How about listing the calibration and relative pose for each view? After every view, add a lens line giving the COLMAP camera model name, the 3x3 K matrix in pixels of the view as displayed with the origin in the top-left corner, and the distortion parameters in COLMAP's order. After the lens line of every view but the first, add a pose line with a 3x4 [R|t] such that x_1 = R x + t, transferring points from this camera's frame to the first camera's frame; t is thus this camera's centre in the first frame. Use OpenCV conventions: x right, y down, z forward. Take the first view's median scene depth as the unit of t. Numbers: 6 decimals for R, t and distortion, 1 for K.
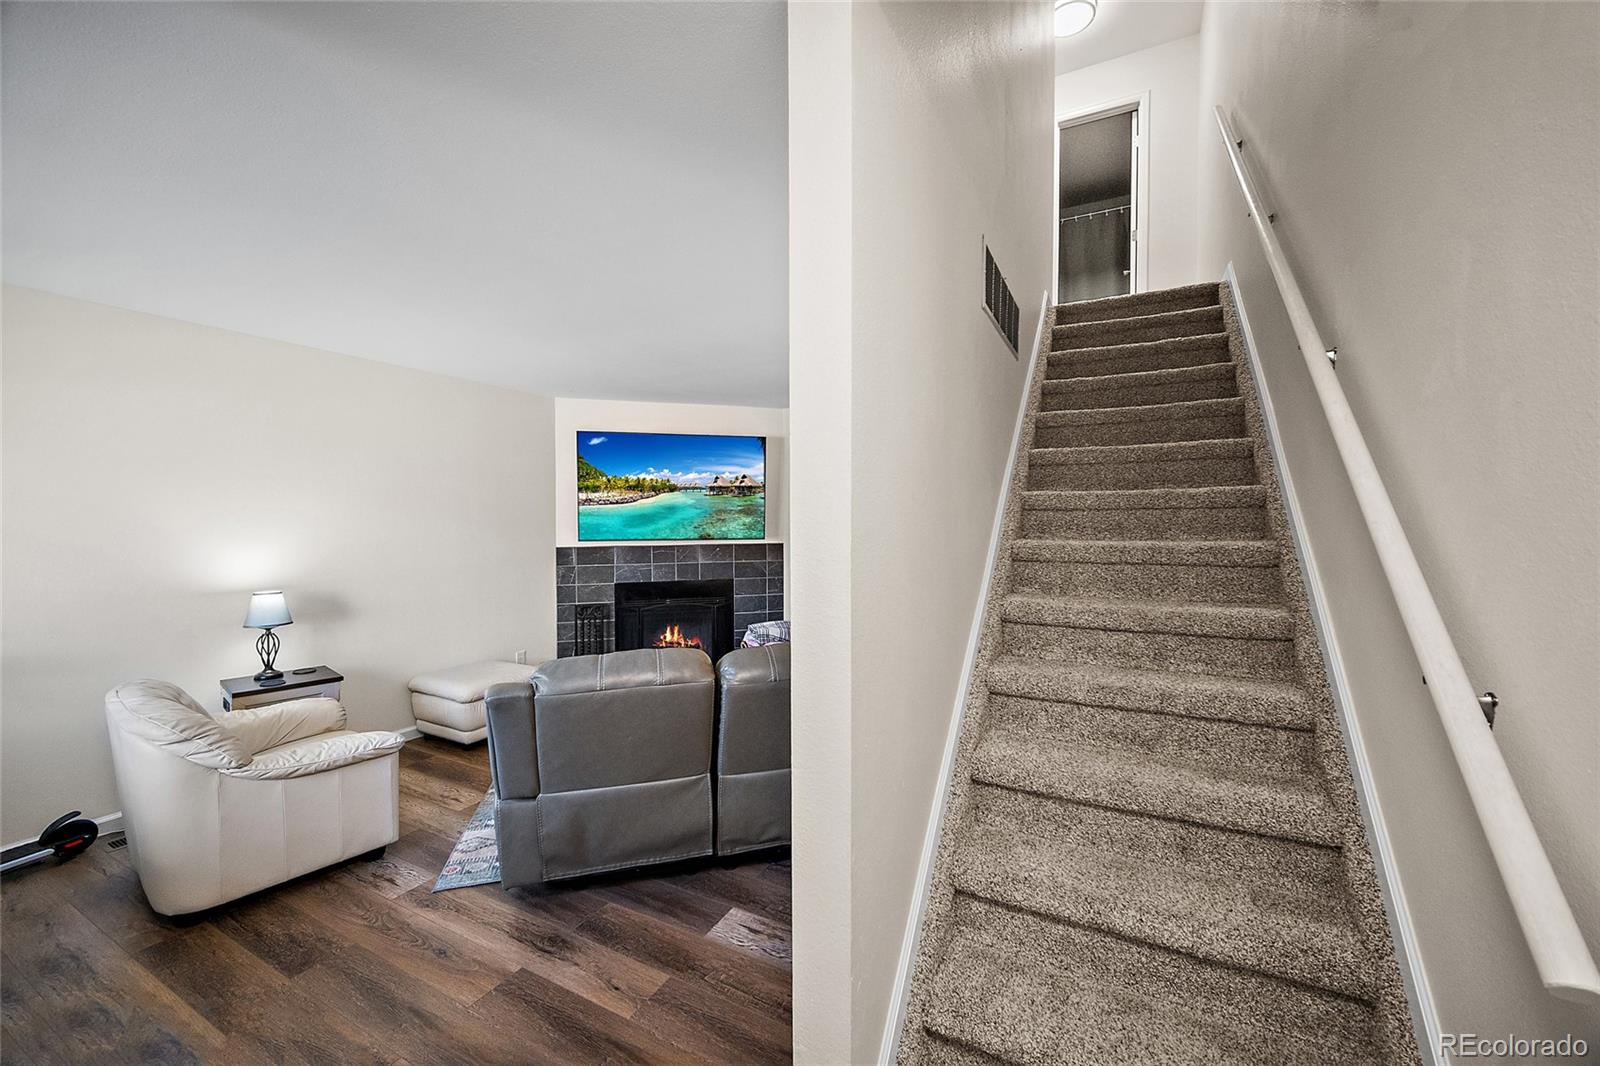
lens RADIAL K [[664.3, 0, 798.2], [0, 664.3, 529.5], [0, 0, 1]] dist [-0.000623, 0.007976]
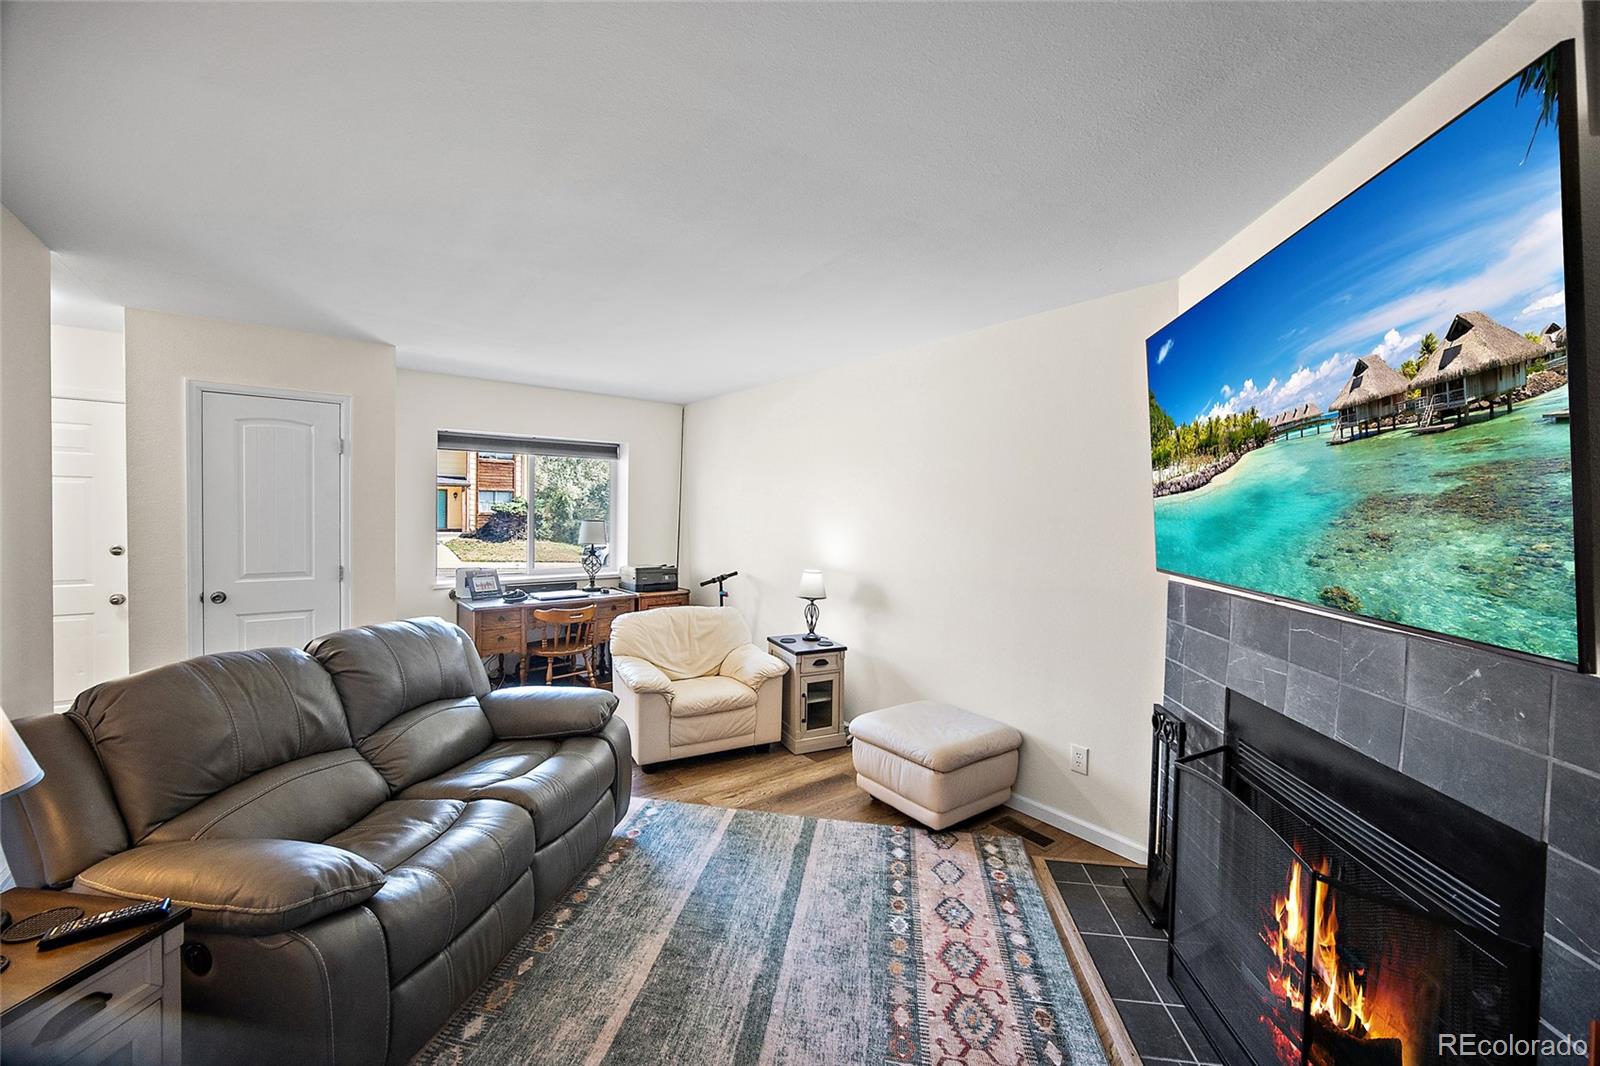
lens RADIAL K [[587.7, 0, 770.9], [0, 587.7, 533.1], [0, 0, 1]] dist [-0.000019, 0.000017]
pose [[-0.397820, 0.021694, -0.917207, 0.169047], [-0.051726, 0.997600, 0.046031, -0.015754], [0.916004, 0.065756, -0.395743, 0.913546]]
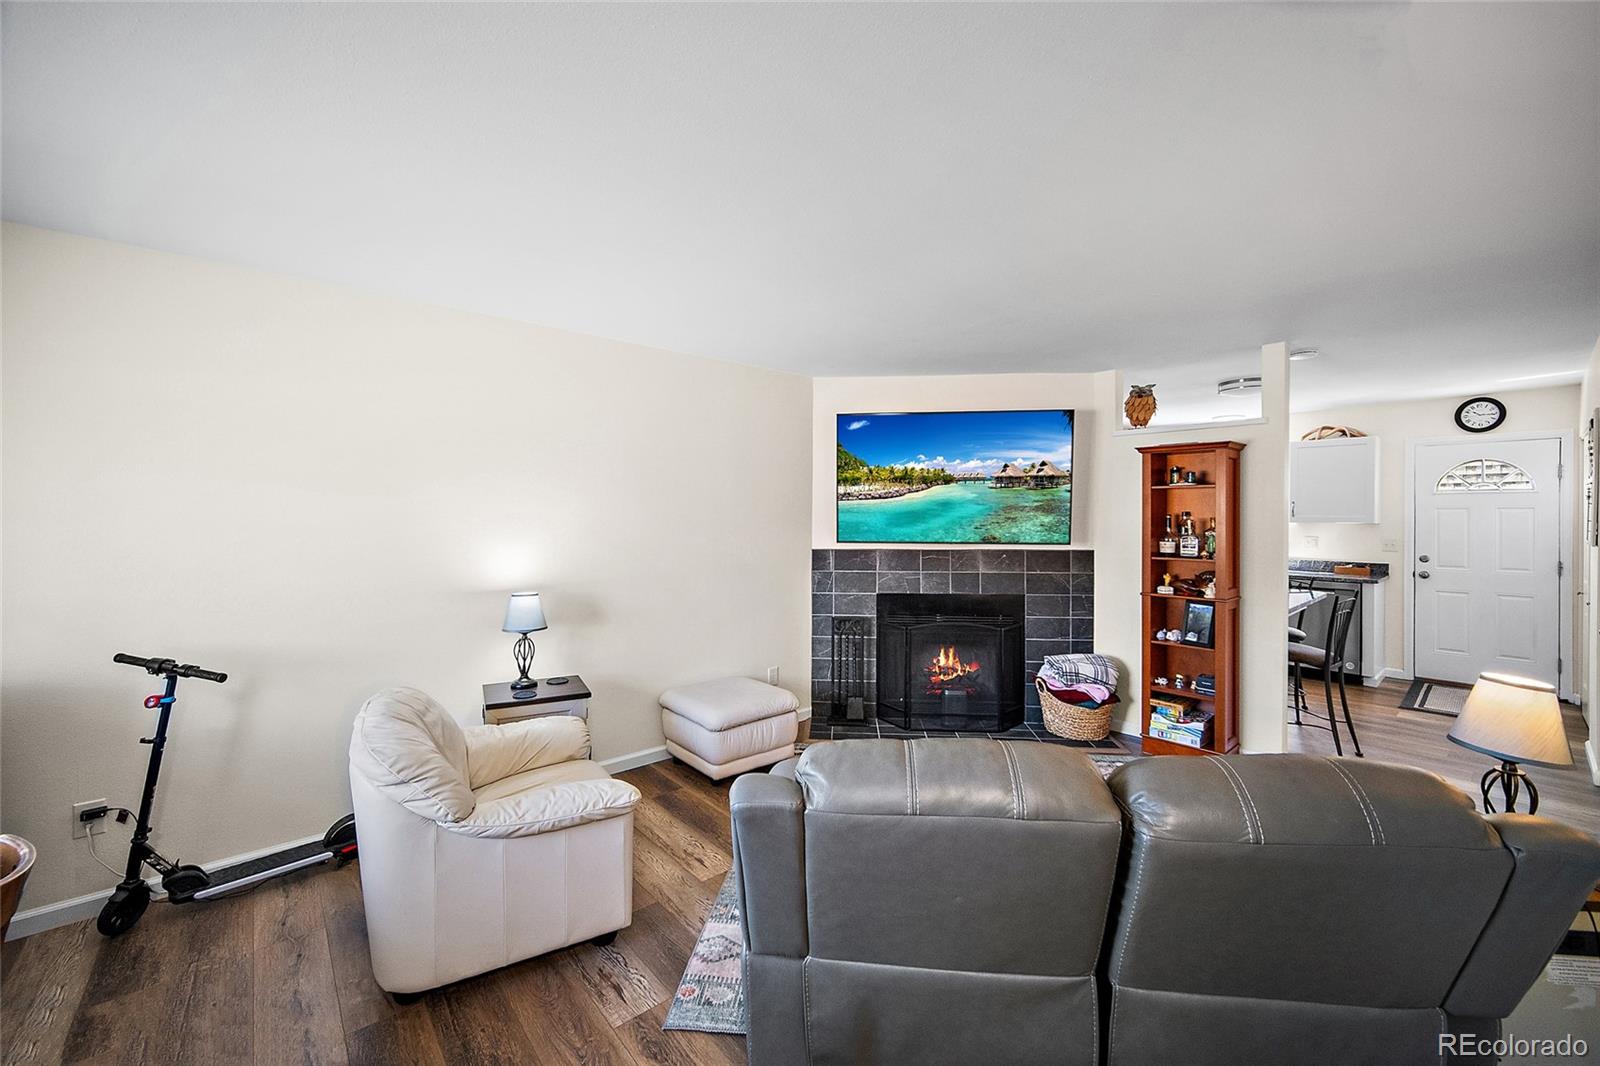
lens RADIAL K [[648.1, 0, 756.1], [0, 648.1, 505.5], [0, 0, 1]] dist [-0.001402, -0.000141]
pose [[0.915148, 0.001626, -0.403115, -0.085727], [-0.015415, 0.999402, -0.030963, -0.002293], [0.402824, 0.034550, 0.914625, 0.185590]]
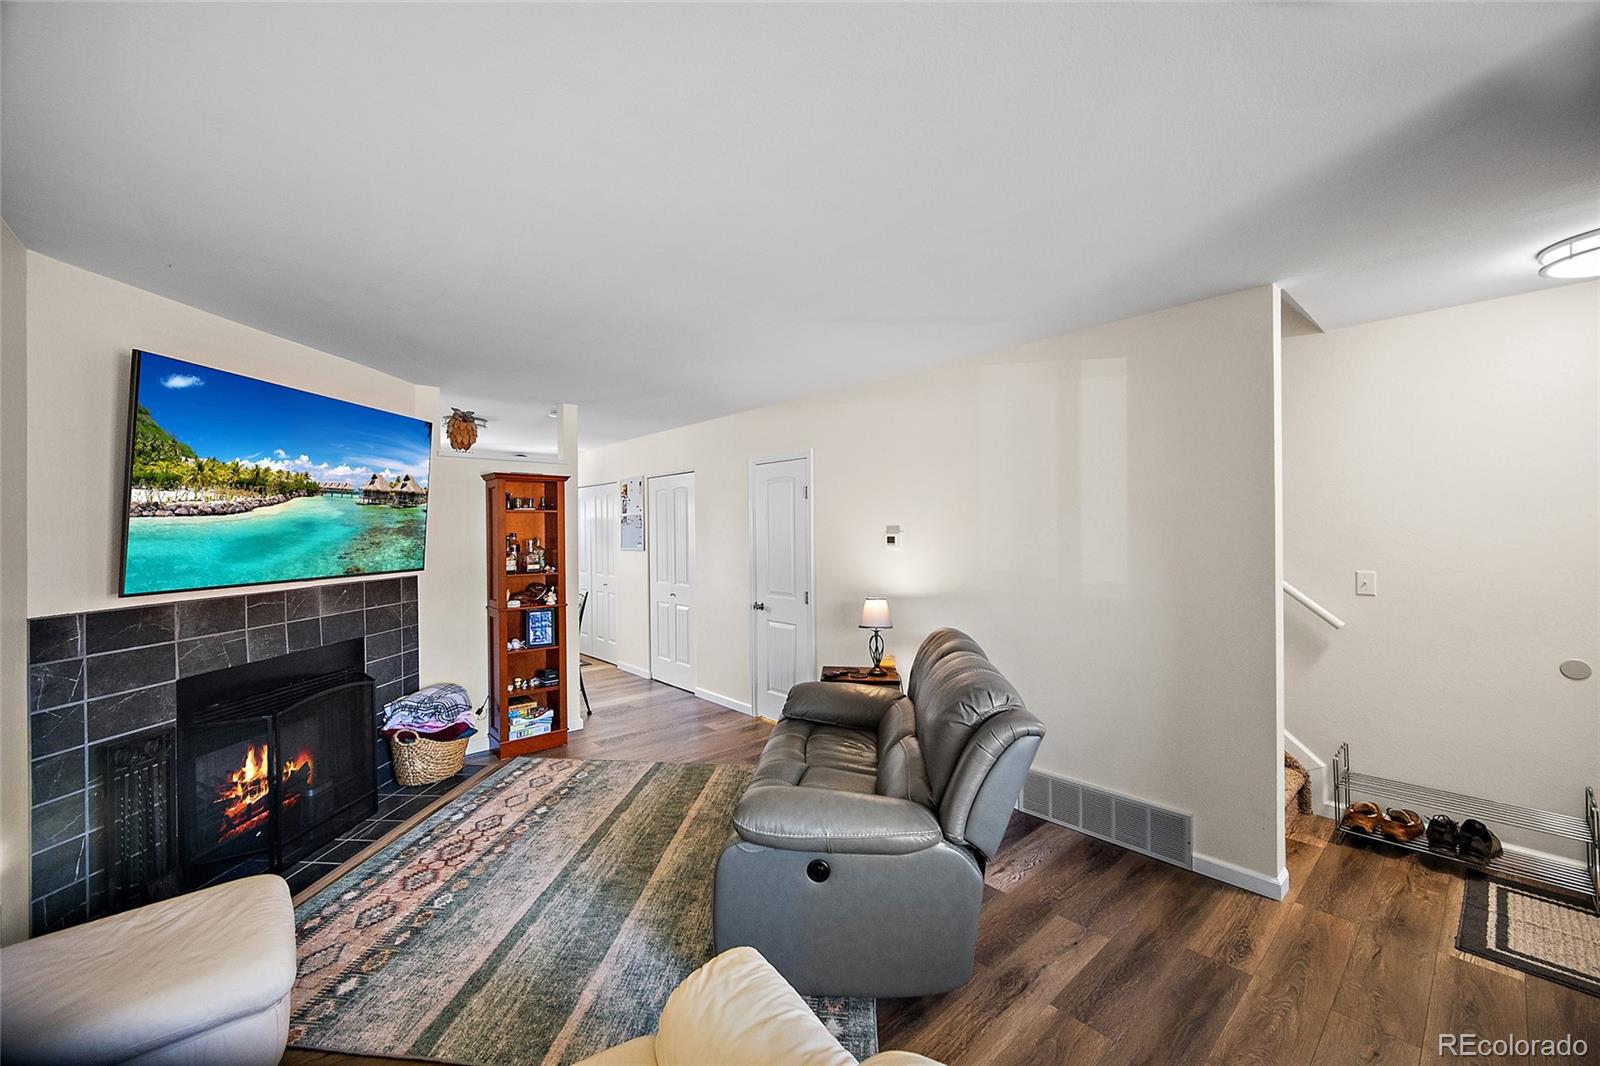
lens RADIAL K [[671.2, 0, 800.0], [0, 671.2, 533.0], [0, 0, 1]] dist [-0.001266, -0.000224]
pose [[0.321136, -0.004998, 0.947020, -0.609166], [0.031020, 0.999505, -0.005244, -0.009171], [-0.946525, 0.031061, 0.321132, 0.428035]]
